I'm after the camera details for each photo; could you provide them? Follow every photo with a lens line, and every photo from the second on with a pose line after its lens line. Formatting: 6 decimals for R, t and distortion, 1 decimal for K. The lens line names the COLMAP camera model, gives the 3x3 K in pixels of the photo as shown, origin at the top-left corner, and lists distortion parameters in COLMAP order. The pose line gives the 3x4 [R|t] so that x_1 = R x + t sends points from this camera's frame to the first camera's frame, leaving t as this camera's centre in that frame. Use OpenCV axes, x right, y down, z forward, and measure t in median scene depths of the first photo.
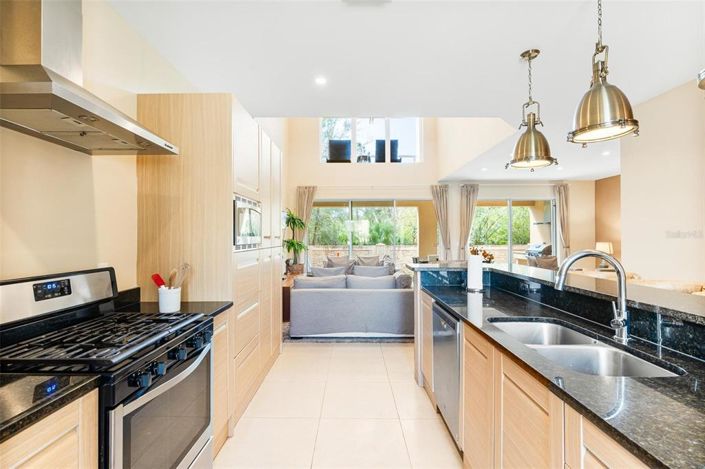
lens RADIAL K [[318.4, 0, 352.7], [0, 318.4, 230.1], [0, 0, 1]] dist [-0.002513, -0.000214]
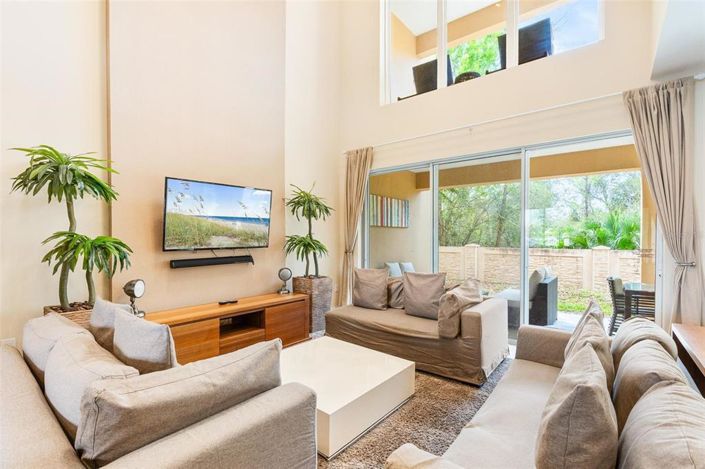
lens RADIAL K [[318.4, 0, 352.4], [0, 318.4, 236.4], [0, 0, 1]] dist [-0.002513, -0.000214]
pose [[0.777978, 0.003192, -0.628284, 0.230953], [0.009485, 0.999813, 0.016824, 0.019302], [0.628220, -0.019048, 0.777802, 0.507556]]
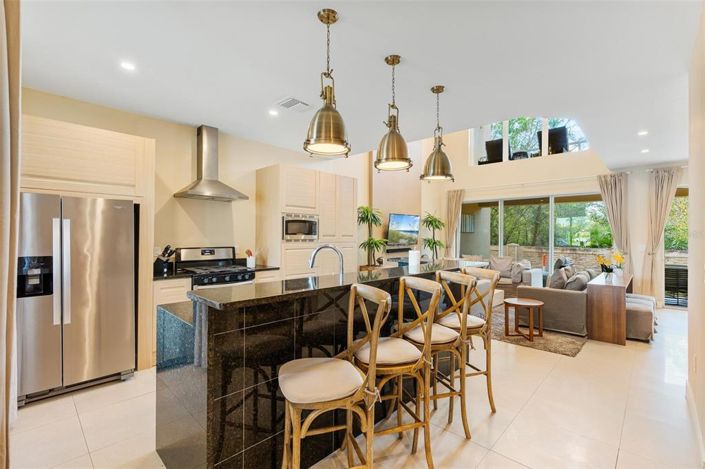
lens RADIAL K [[318.4, 0, 353.2], [0, 318.4, 232.8], [0, 0, 1]] dist [-0.002513, -0.000214]
pose [[0.723360, 0.002399, -0.690467, 0.355752], [0.005345, 0.999945, 0.009075, -0.002422], [0.690451, -0.010255, 0.723307, -0.036874]]
